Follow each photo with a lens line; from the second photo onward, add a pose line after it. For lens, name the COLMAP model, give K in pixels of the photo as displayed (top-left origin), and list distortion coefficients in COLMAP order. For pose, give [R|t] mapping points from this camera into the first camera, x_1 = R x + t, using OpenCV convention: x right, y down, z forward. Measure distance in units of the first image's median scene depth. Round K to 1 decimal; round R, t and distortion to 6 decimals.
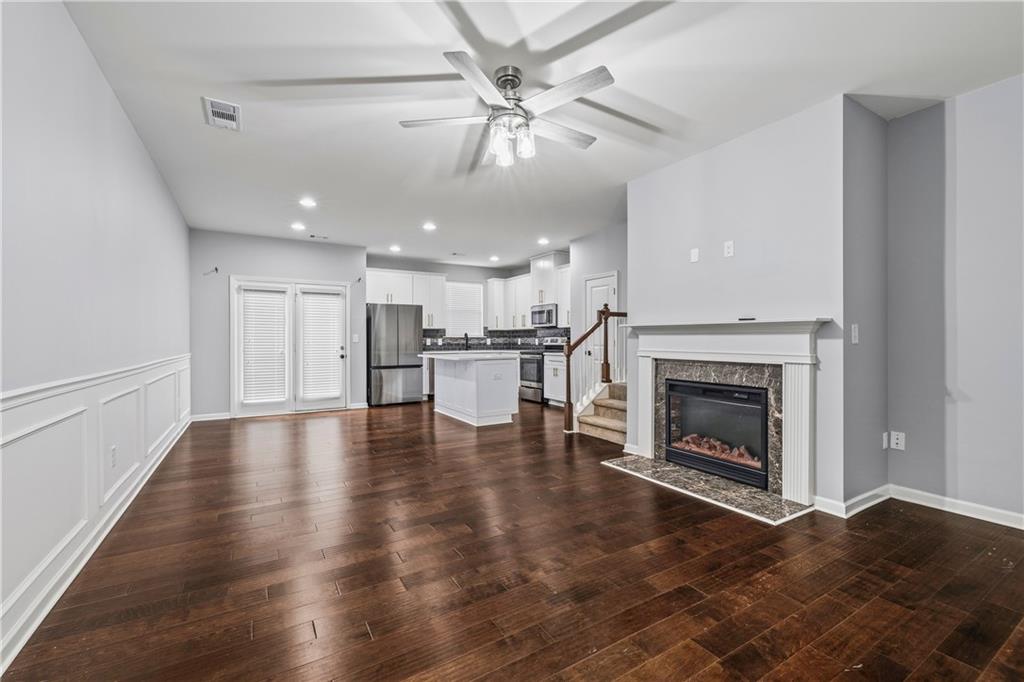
lens RADIAL K [[430.8, 0, 509.8], [0, 430.8, 339.4], [0, 0, 1]] dist [-0.001171, -0.000588]
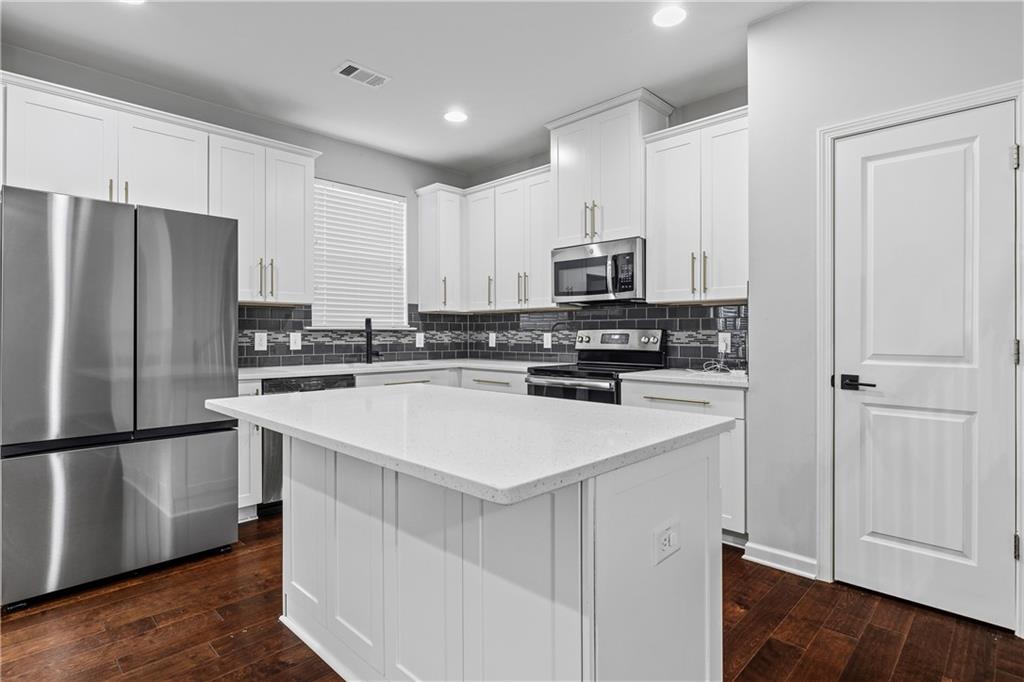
lens RADIAL K [[523.8, 0, 519.2], [0, 523.8, 335.3], [0, 0, 1]] dist [-0.011321, -0.000406]
pose [[0.965111, 0.002228, 0.261833, -0.135630], [-0.002687, 0.999995, 0.001395, -0.000419], [-0.261828, -0.002050, 0.965112, 0.746198]]
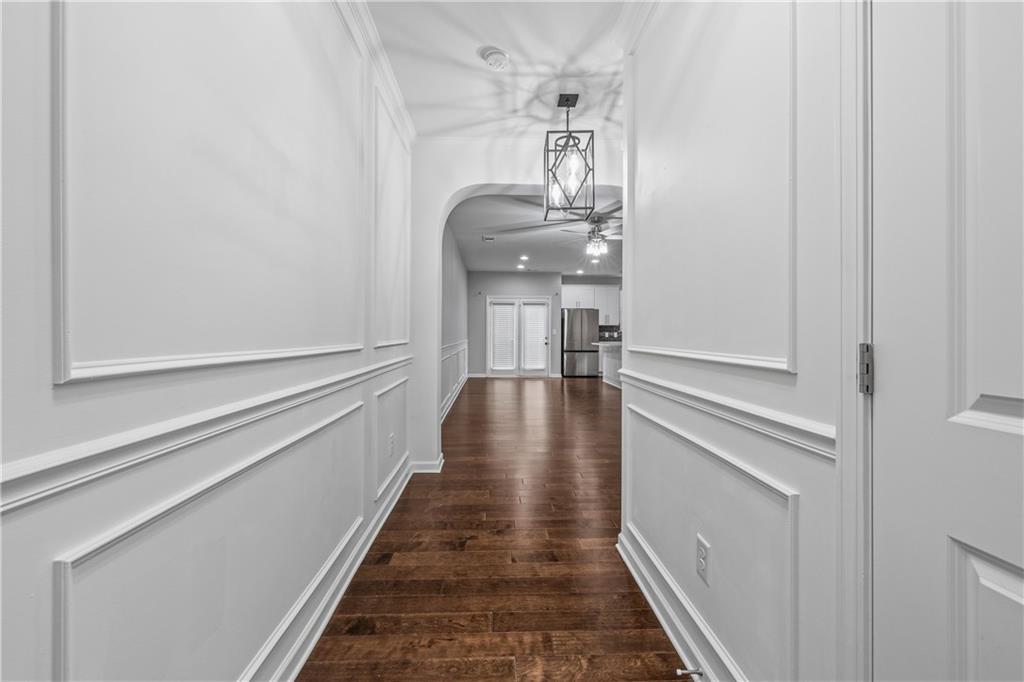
lens RADIAL K [[437.6, 0, 515.4], [0, 437.6, 334.2], [0, 0, 1]] dist [-0.000277, 0.000514]
pose [[0.884368, 0.005729, -0.466756, 0.289504], [-0.005749, 0.999983, 0.001383, 0.004831], [0.466756, 0.001460, 0.884385, -0.523253]]
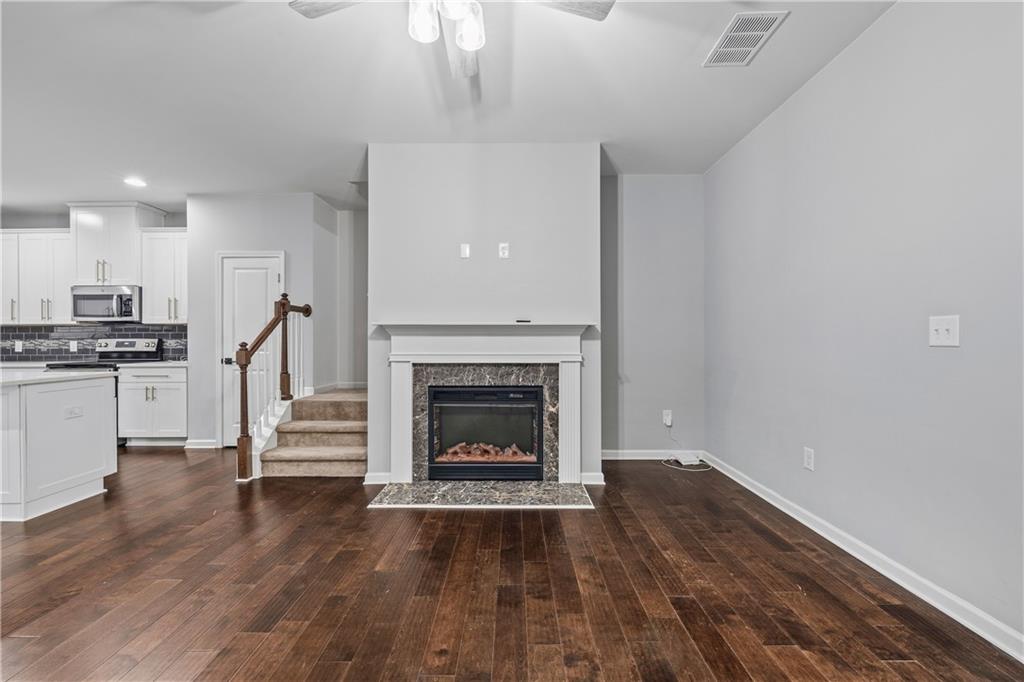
lens RADIAL K [[430.8, 0, 510.1], [0, 430.8, 340.3], [0, 0, 1]] dist [-0.001171, -0.000588]
pose [[0.521957, 0.001186, 0.852971, -0.184176], [0.002983, 0.999990, -0.003216, 0.001228], [-0.852966, 0.004223, 0.521949, 0.252282]]
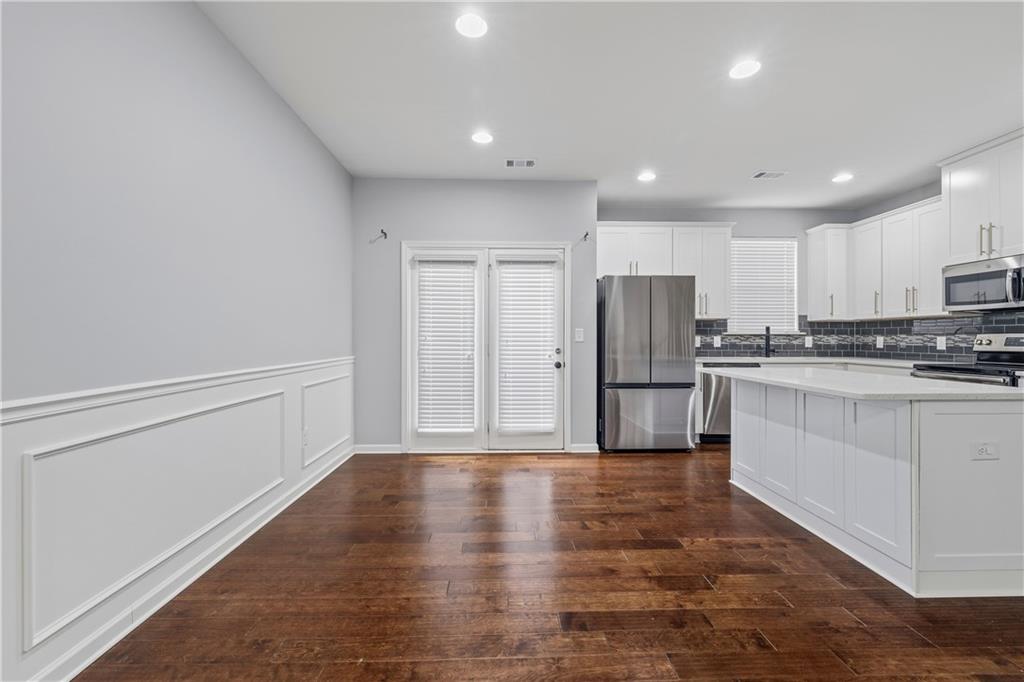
lens RADIAL K [[430.8, 0, 508.3], [0, 430.8, 338.7], [0, 0, 1]] dist [-0.001171, -0.000588]
pose [[0.869281, 0.005522, -0.494287, -0.170444], [-0.003627, 0.999982, 0.004793, -0.000120], [0.494304, -0.002373, 0.869286, 0.495600]]
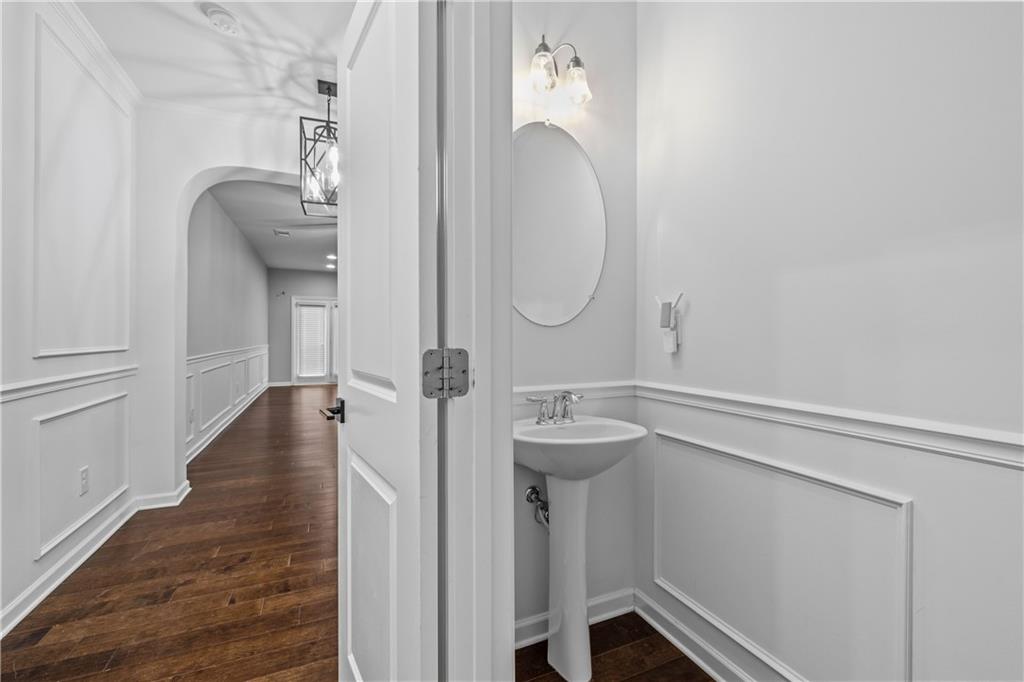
lens RADIAL K [[430.8, 0, 507.2], [0, 430.8, 335.9], [0, 0, 1]] dist [-0.001171, -0.000588]
pose [[0.994223, 0.002469, -0.107303, 0.320041], [-0.003036, 0.999982, -0.005116, 0.004427], [0.107288, 0.005412, 0.994213, -0.505102]]
